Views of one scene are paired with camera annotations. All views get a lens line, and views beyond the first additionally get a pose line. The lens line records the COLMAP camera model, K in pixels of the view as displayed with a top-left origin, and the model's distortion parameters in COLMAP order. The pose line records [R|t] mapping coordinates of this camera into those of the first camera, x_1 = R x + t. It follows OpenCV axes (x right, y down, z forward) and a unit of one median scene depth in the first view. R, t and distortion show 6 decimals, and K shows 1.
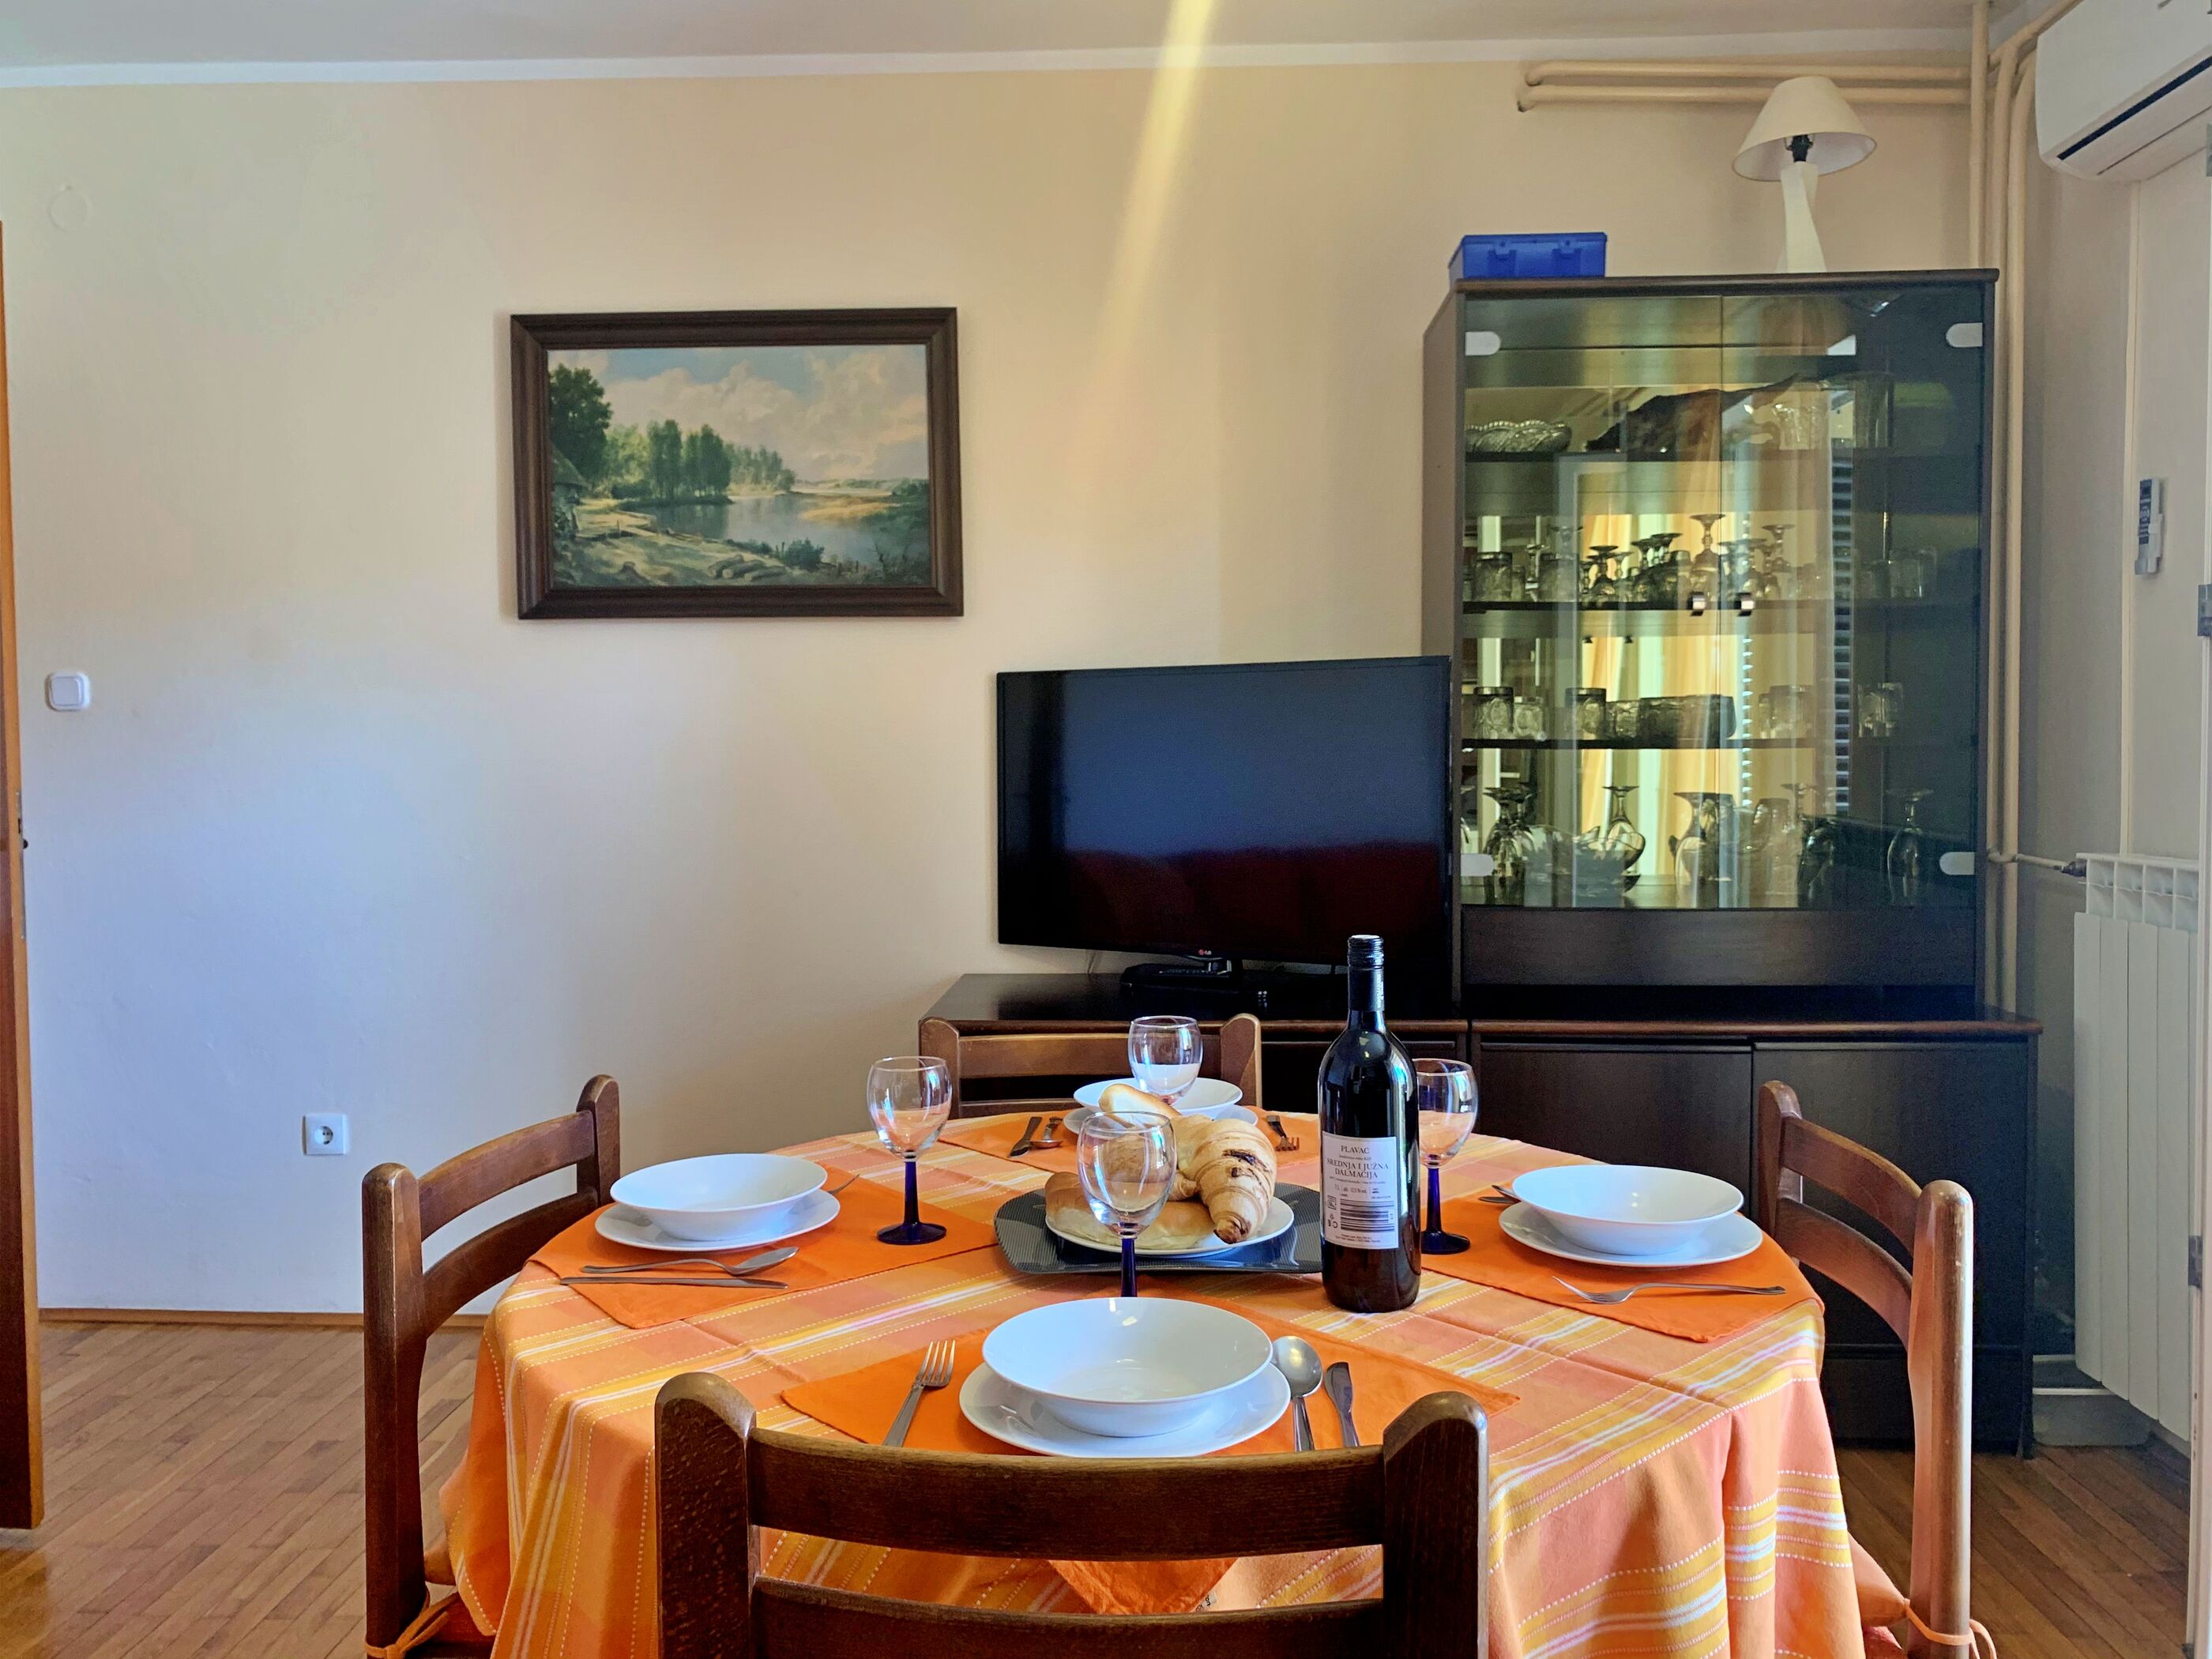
lens RADIAL K [[1699.6, 0, 1107.9], [0, 1699.6, 825.5], [0, 0, 1]] dist [0.034499, -0.048796]
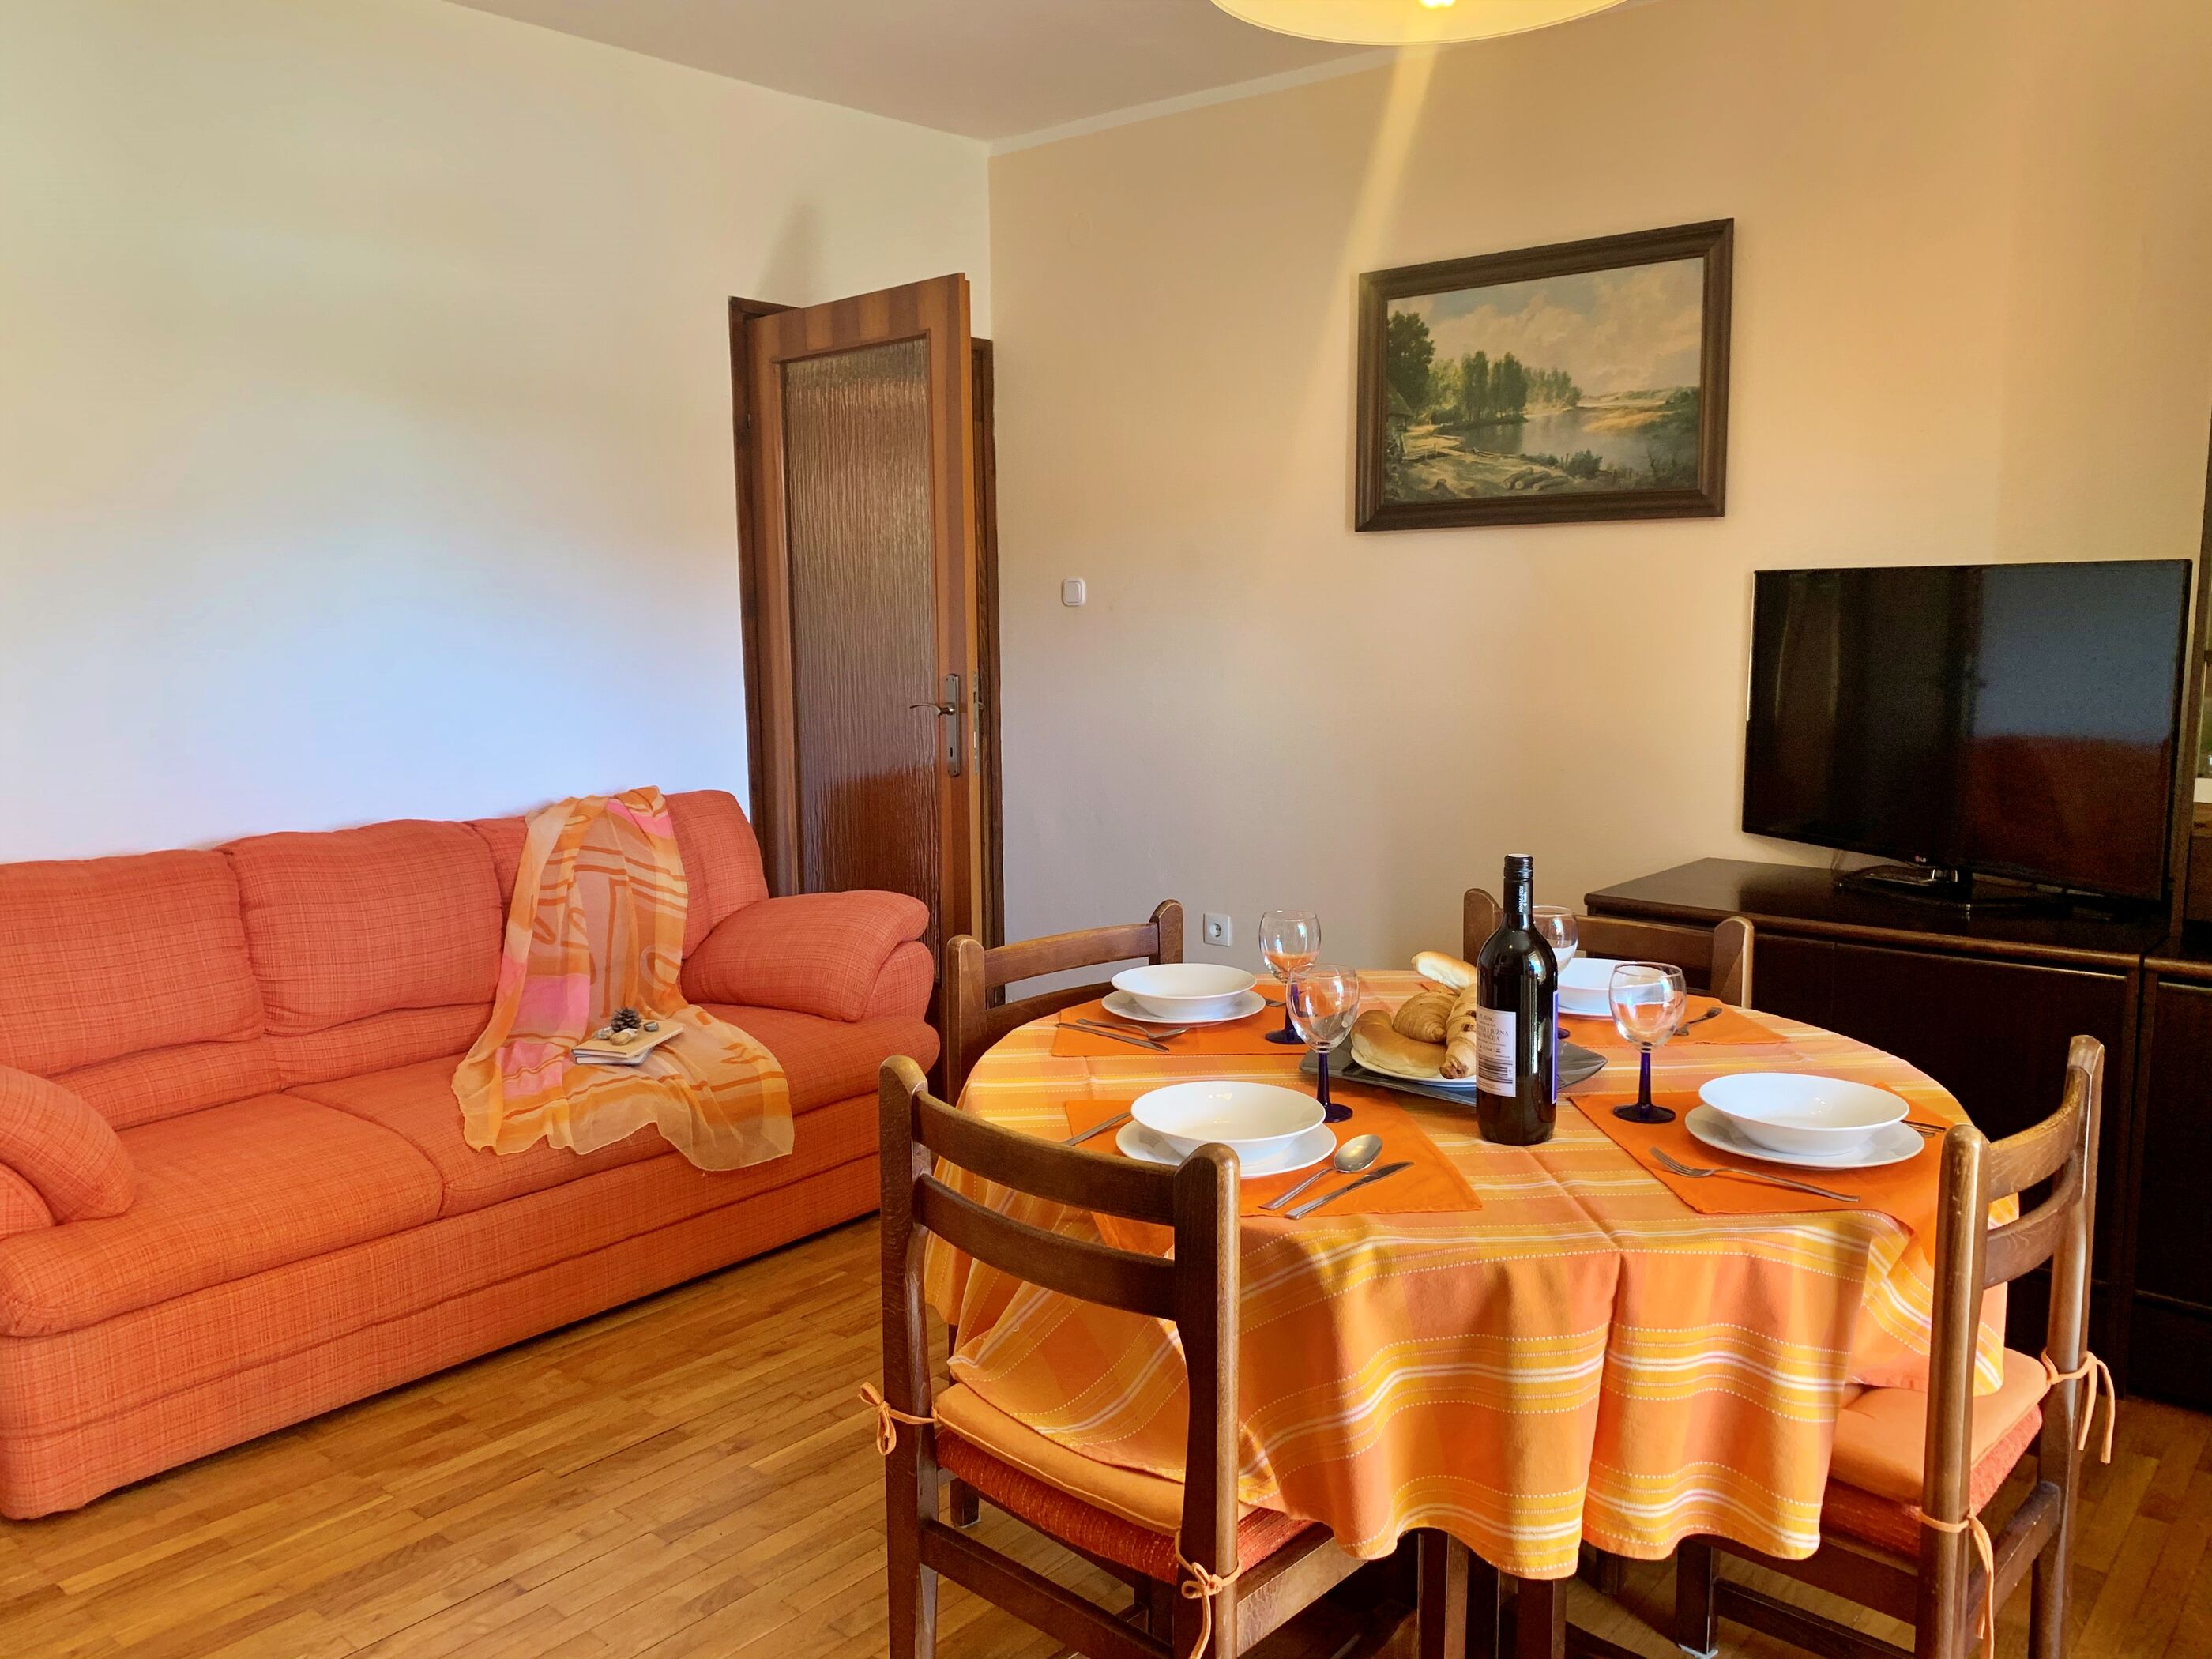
lens RADIAL K [[1699.6, 0, 1088.3], [0, 1699.6, 833.5], [0, 0, 1]] dist [0.034499, -0.048796]
pose [[0.773419, 0.087369, -0.627845, 0.288057], [-0.025367, 0.993929, 0.107063, -0.031770], [0.633388, -0.066877, 0.770939, -0.071932]]
